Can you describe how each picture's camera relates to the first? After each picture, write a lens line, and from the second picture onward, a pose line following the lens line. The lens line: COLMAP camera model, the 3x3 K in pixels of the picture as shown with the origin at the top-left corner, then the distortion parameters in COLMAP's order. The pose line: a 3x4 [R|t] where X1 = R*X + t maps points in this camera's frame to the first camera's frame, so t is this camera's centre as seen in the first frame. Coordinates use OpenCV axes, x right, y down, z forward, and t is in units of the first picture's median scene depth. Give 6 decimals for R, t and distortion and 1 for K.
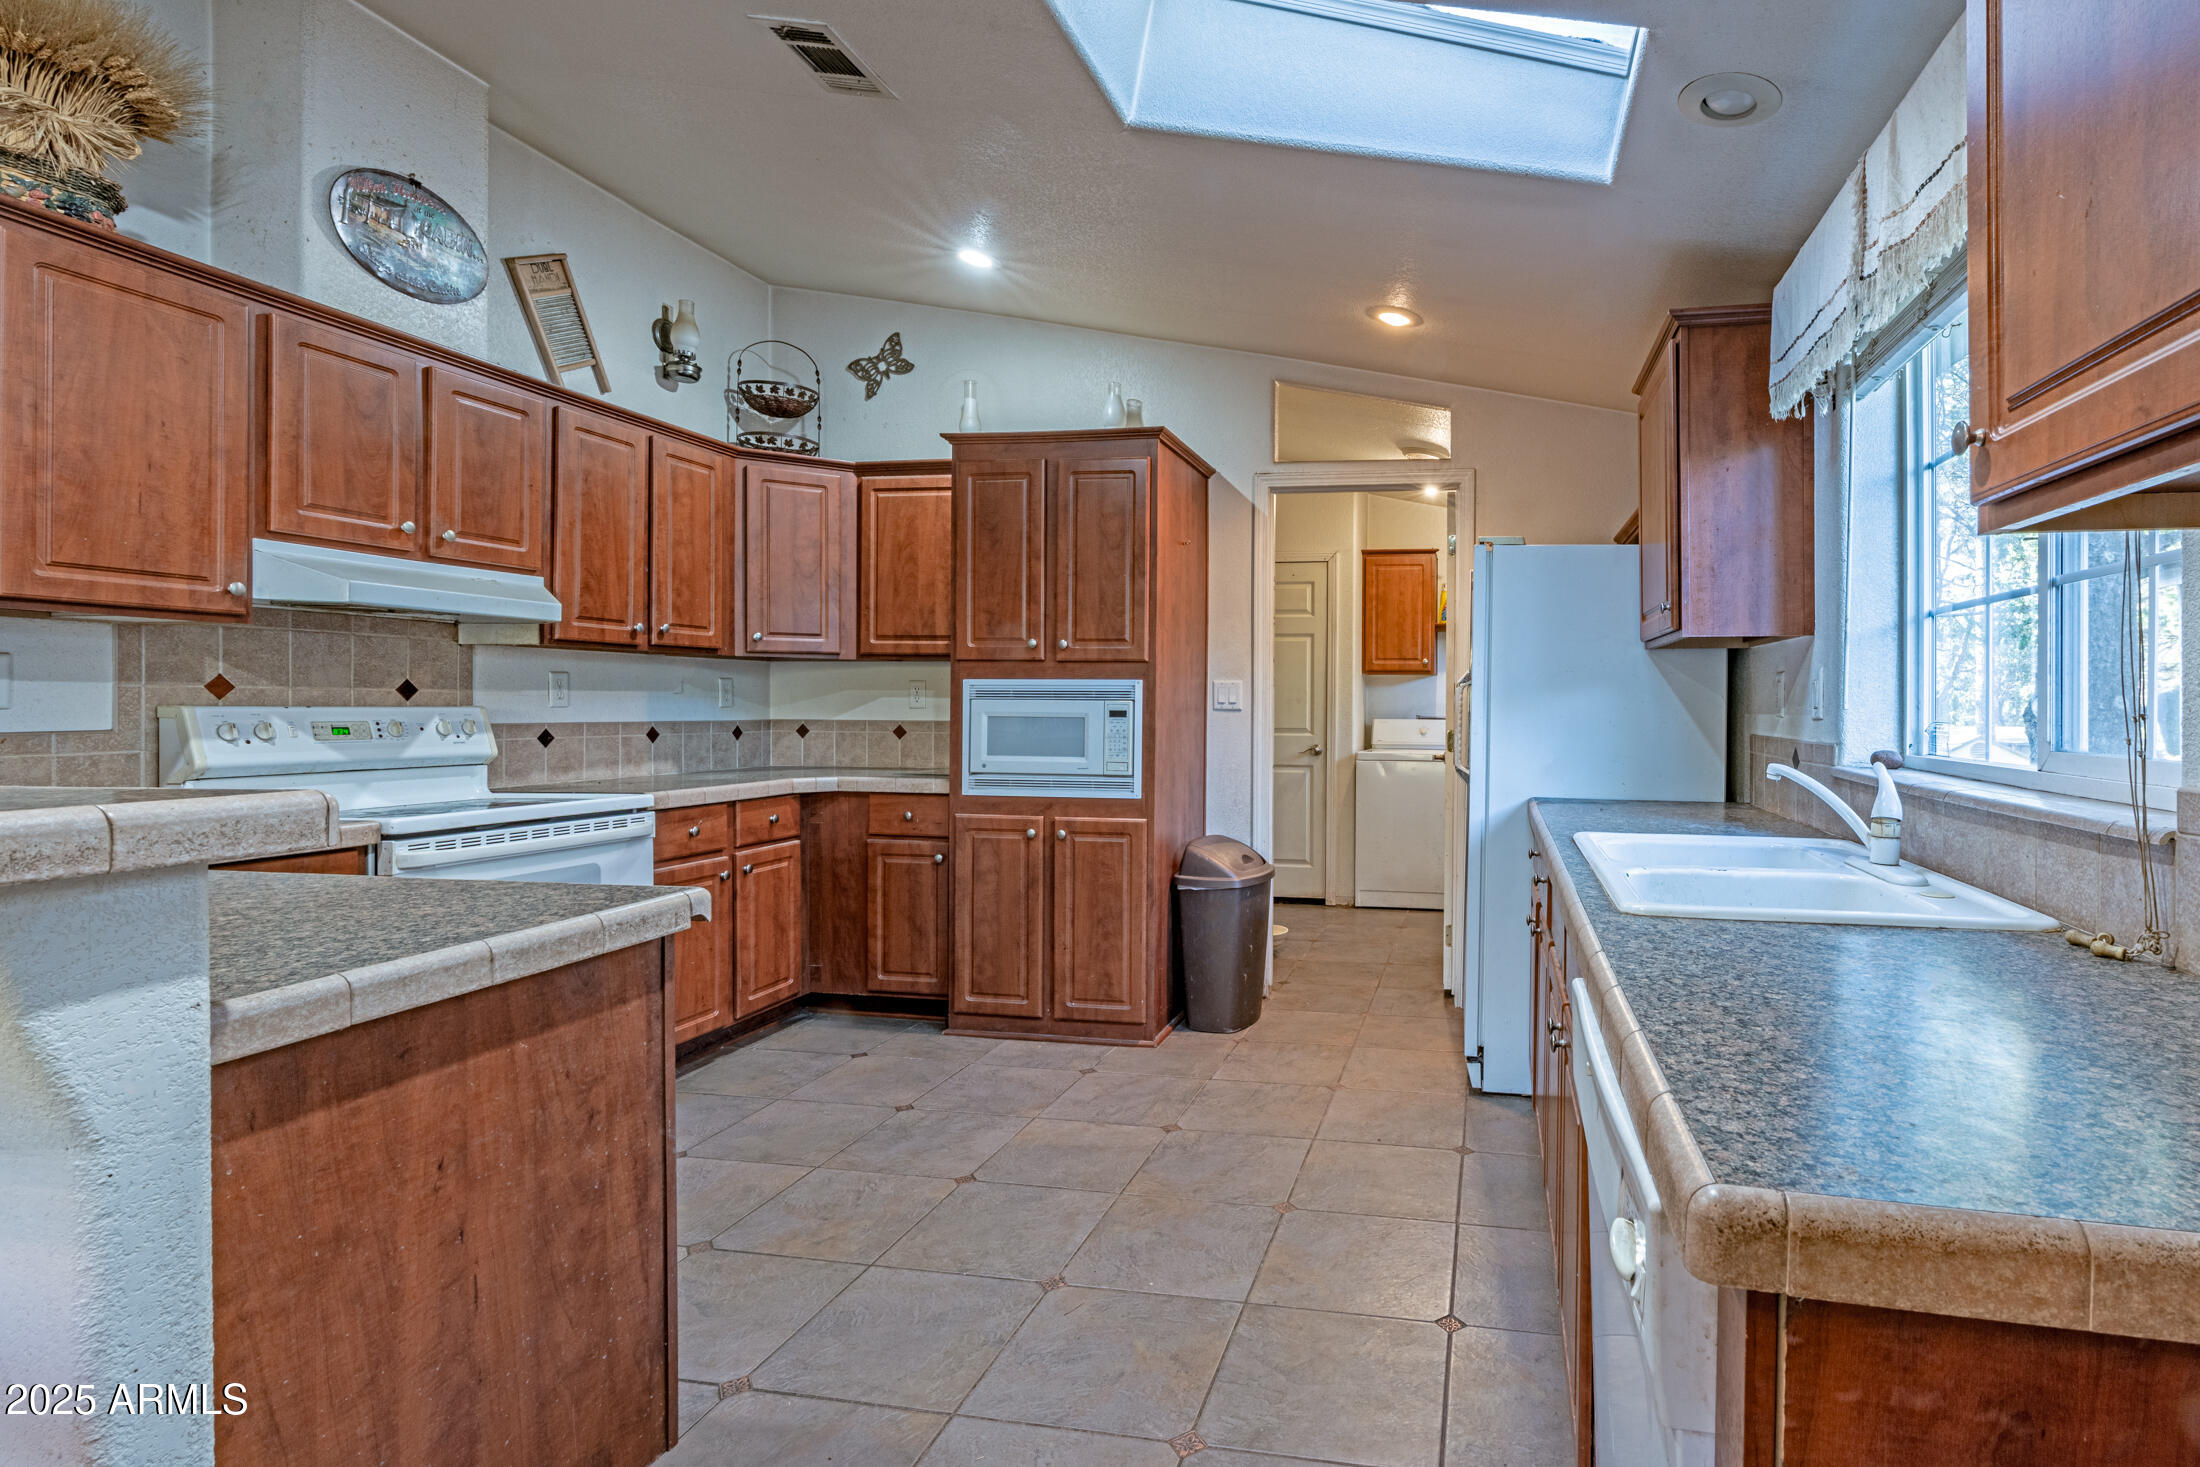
lens RADIAL K [[976.2, 0, 1099.2], [0, 976.2, 714.0], [0, 0, 1]] dist [-0.015807, 0.005910]
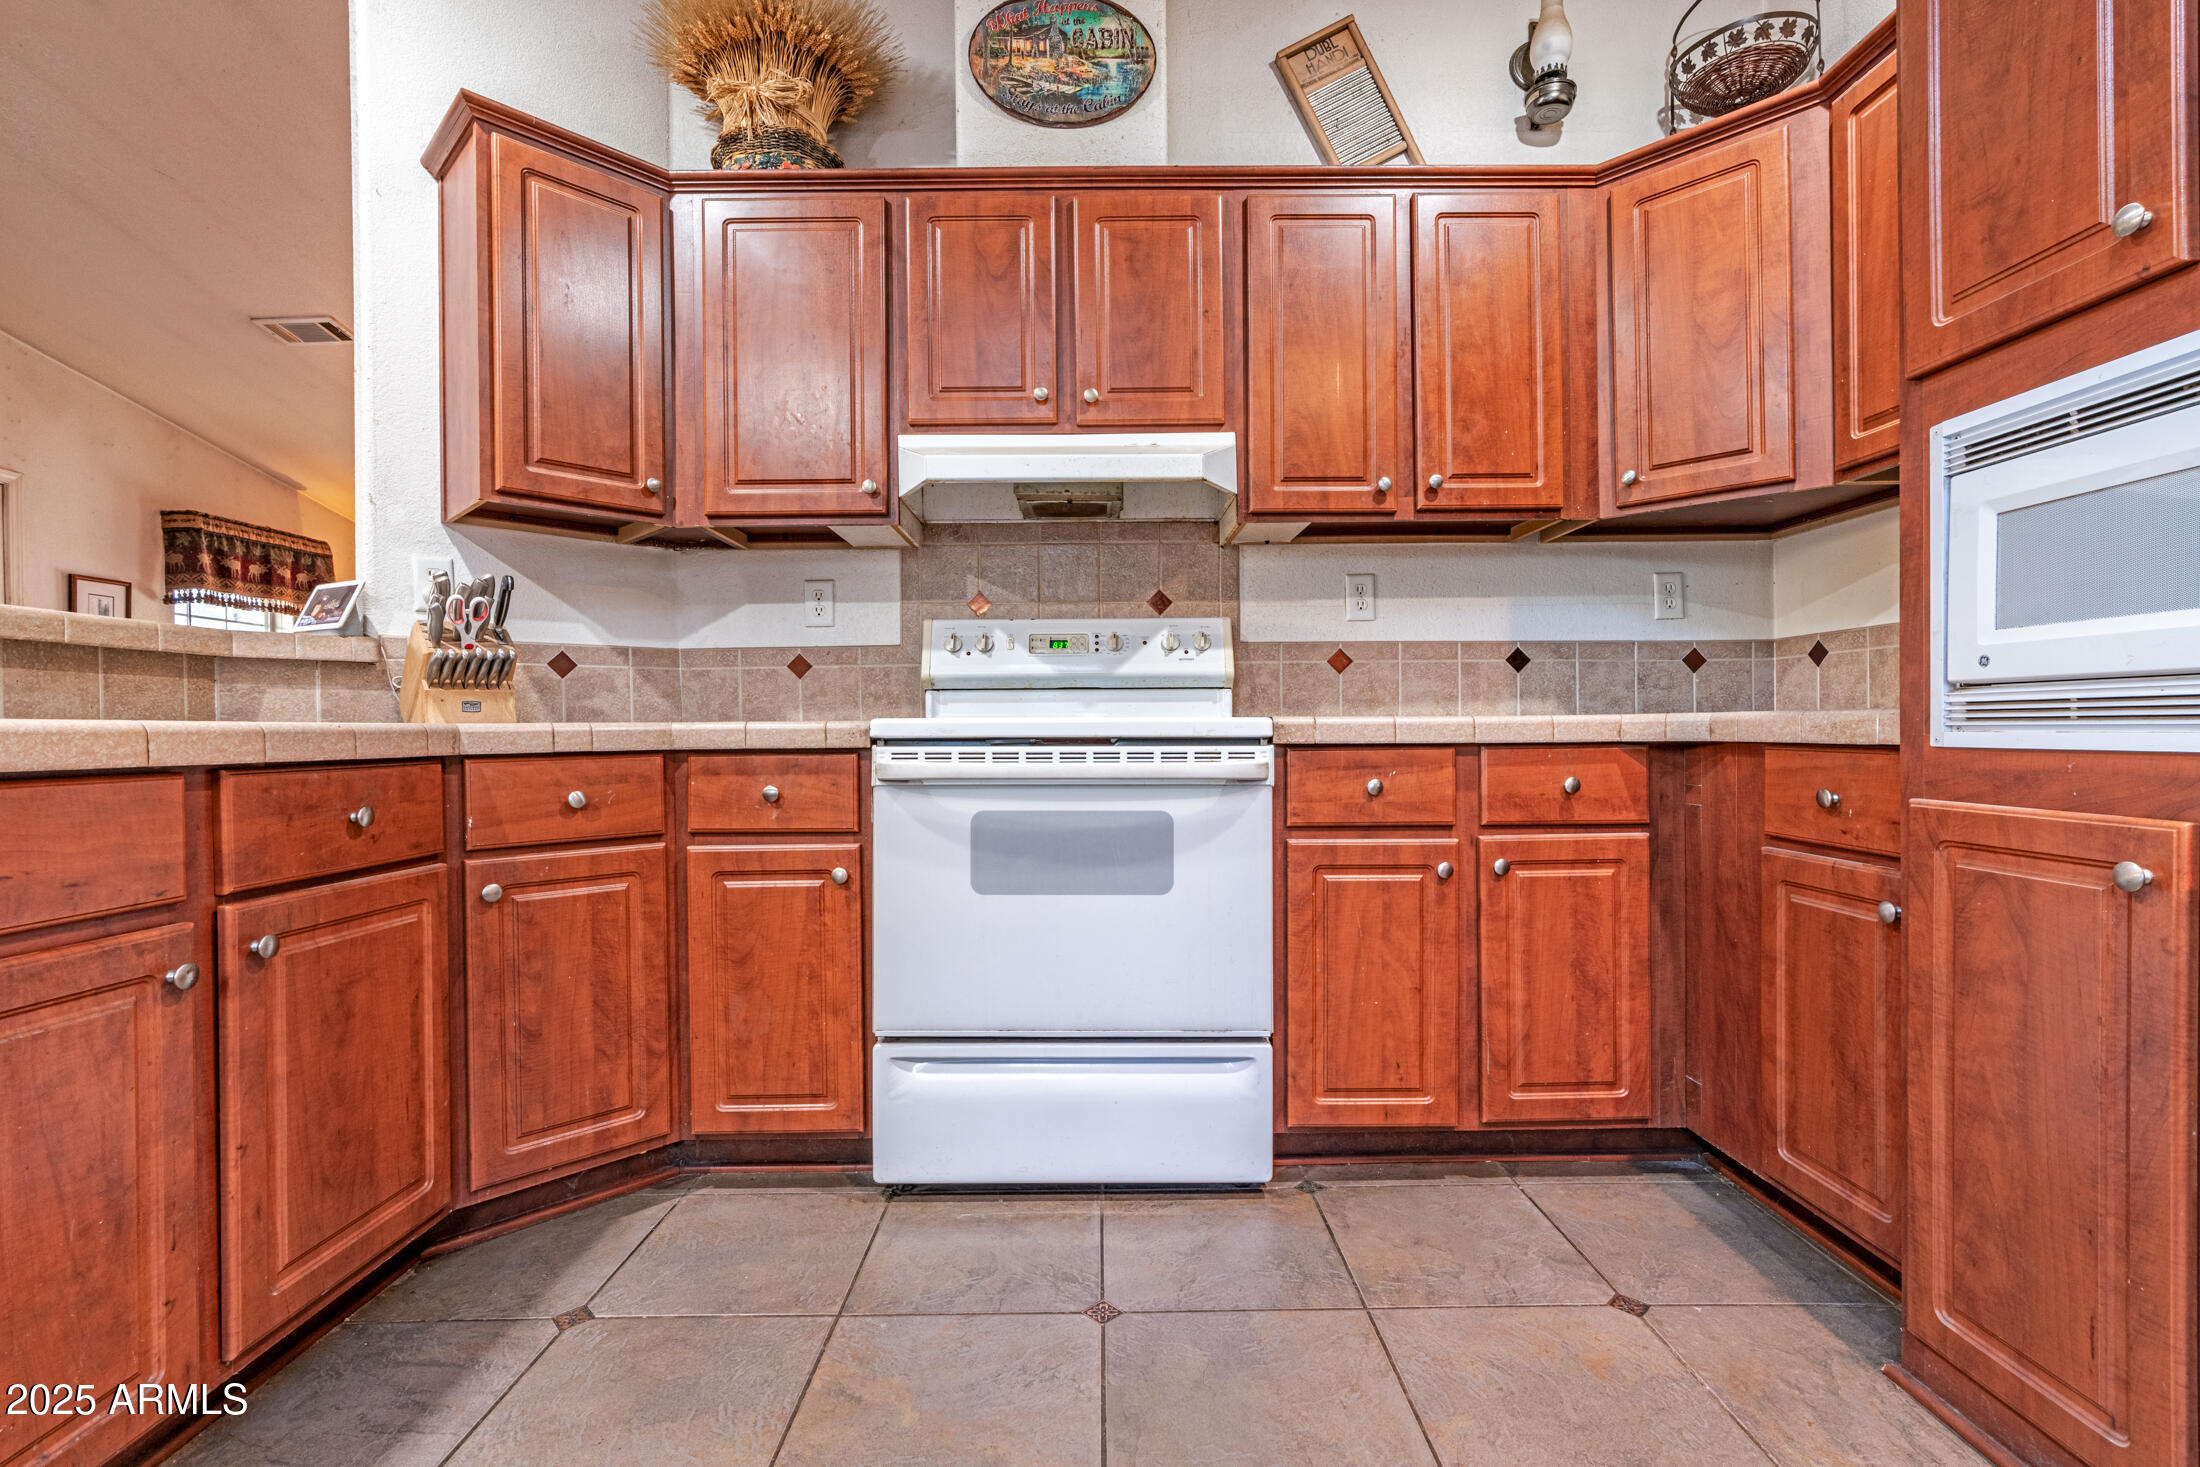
lens RADIAL K [[976.2, 0, 1099.2], [0, 976.2, 714.0], [0, 0, 1]] dist [-0.015807, 0.005910]
pose [[0.372587, 0.001010, -0.927997, 0.077826], [0.003554, 0.999991, 0.002515, 0.068026], [0.927990, -0.004235, 0.372580, 0.573357]]
